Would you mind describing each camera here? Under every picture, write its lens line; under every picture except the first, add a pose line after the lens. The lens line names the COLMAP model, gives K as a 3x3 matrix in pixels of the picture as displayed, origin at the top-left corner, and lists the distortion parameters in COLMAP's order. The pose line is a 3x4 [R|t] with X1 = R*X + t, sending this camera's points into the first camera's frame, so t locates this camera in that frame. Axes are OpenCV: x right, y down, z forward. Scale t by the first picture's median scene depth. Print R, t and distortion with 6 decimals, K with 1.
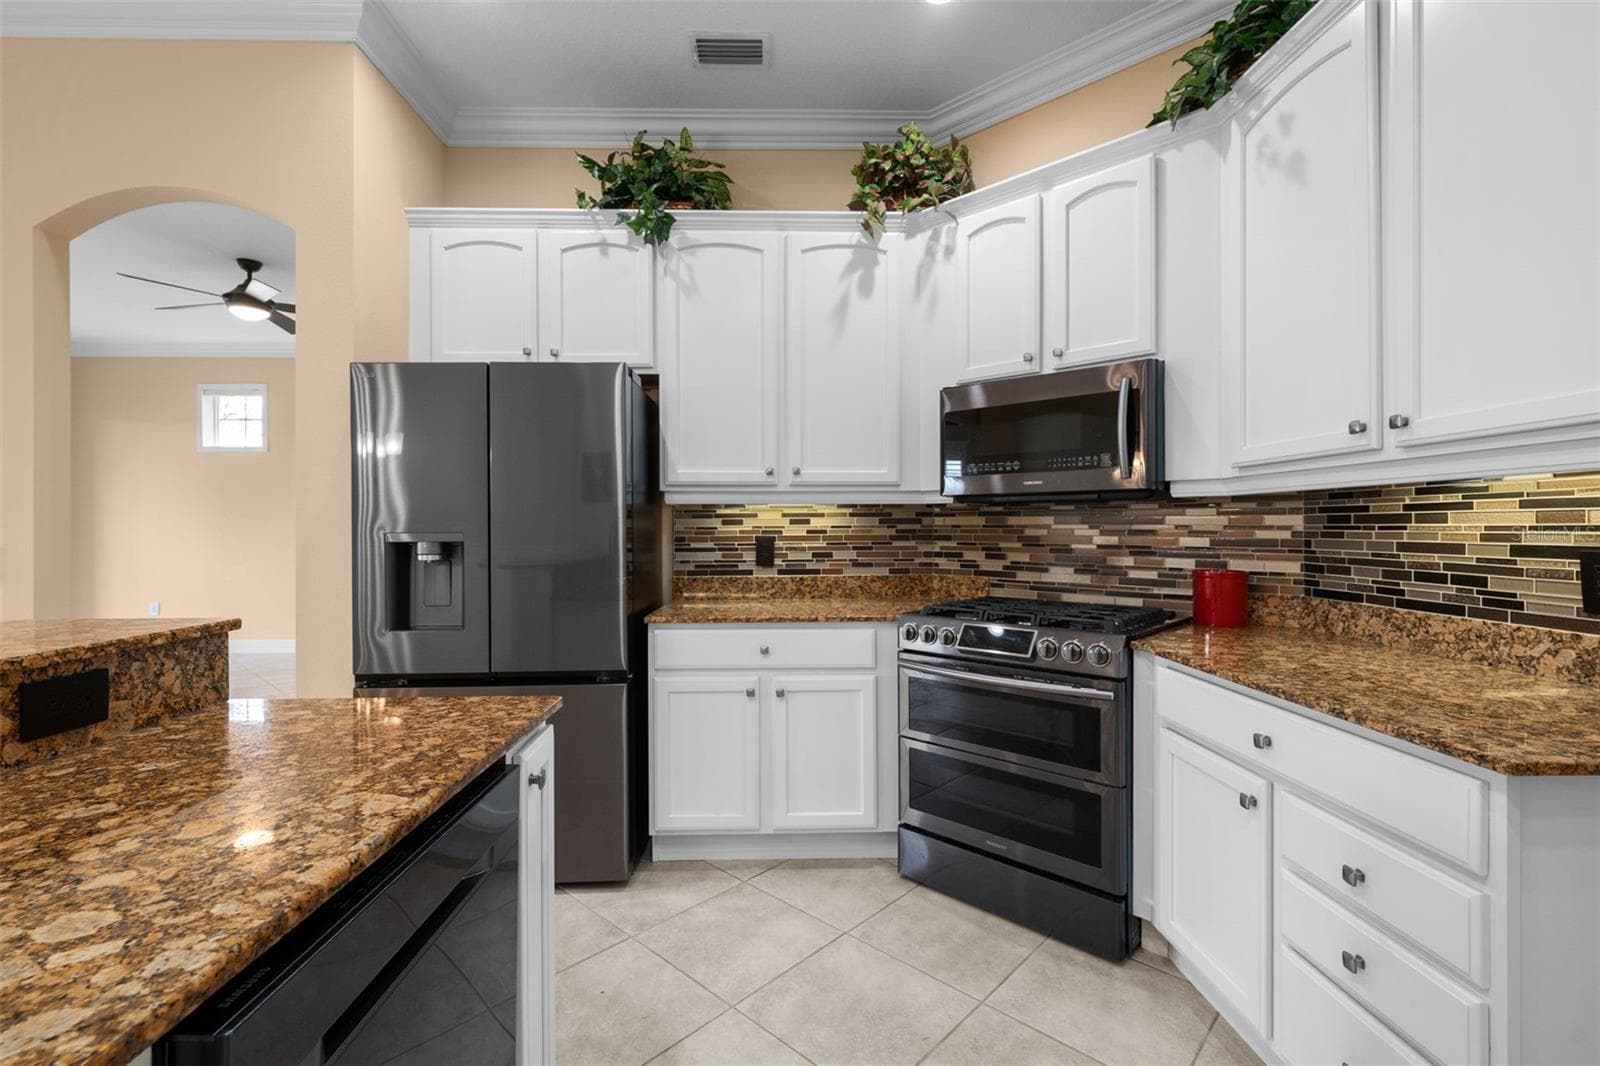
lens RADIAL K [[723.2, 0, 800.5], [0, 723.2, 528.1], [0, 0, 1]] dist [0.003933, 0.000074]
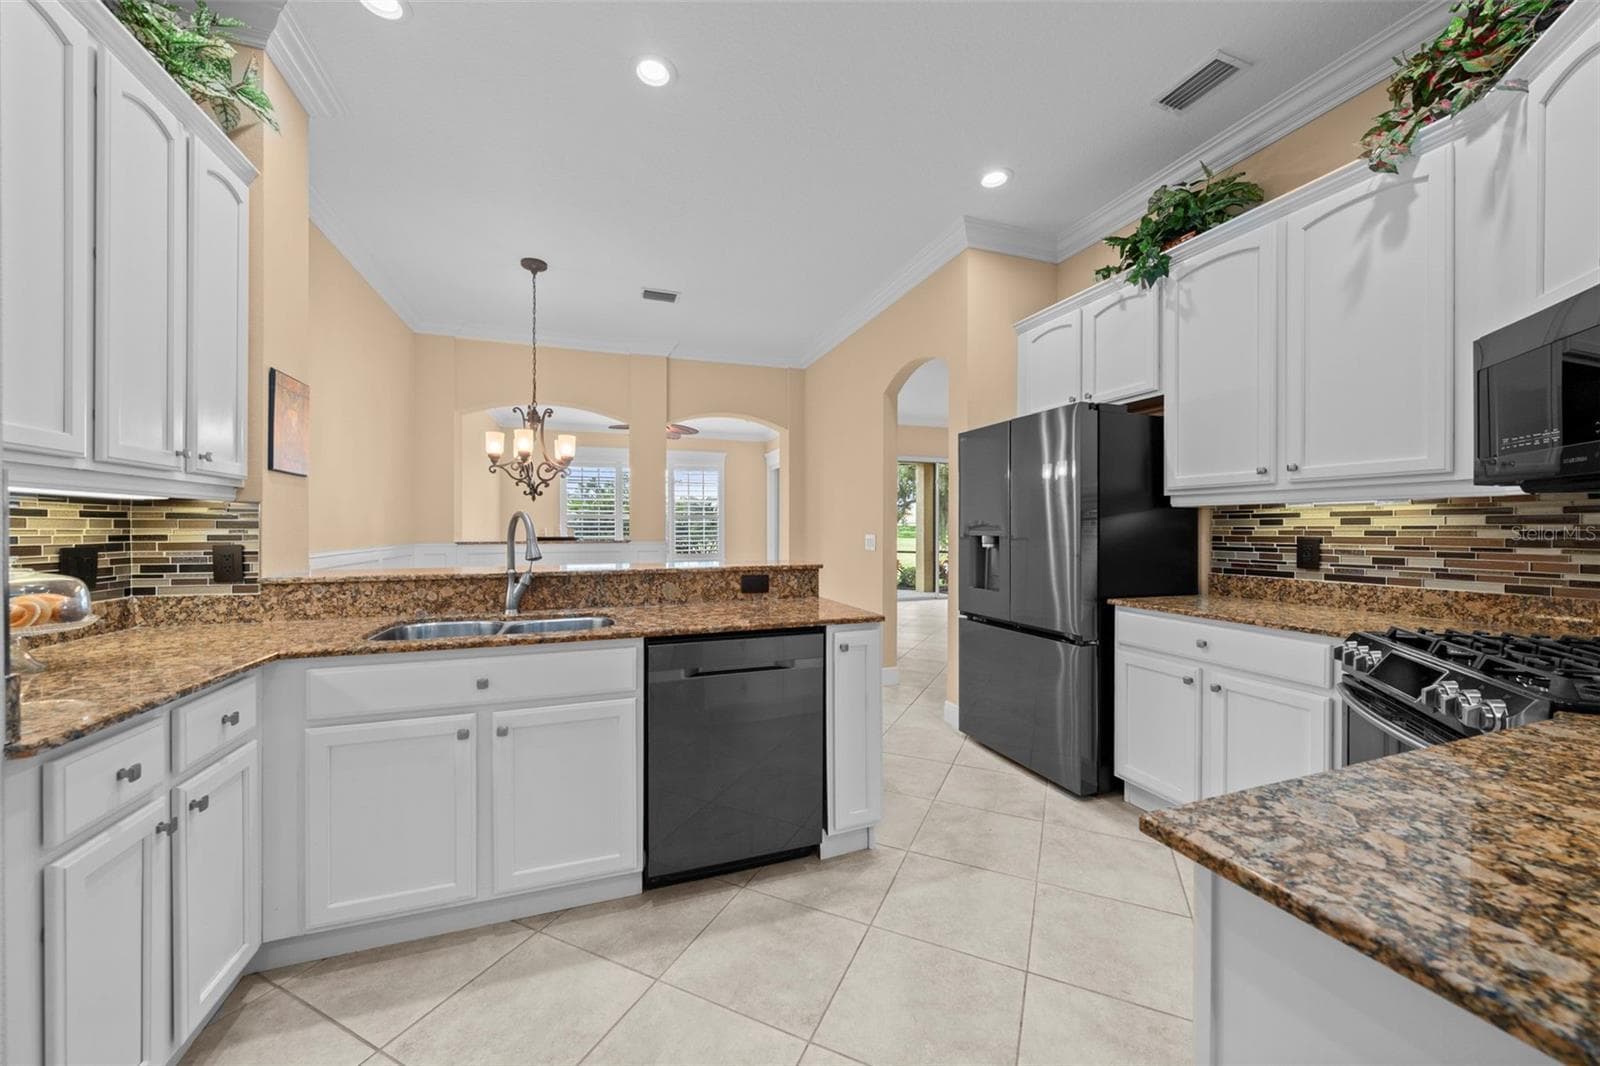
lens RADIAL K [[615.9, 0, 803.8], [0, 615.9, 529.7], [0, 0, 1]] dist [0.001394, 0.000038]
pose [[0.294263, 0.006565, -0.955702, 0.524605], [-0.003124, 0.999978, 0.005907, -0.001256], [0.955719, 0.001248, 0.294277, 0.146798]]
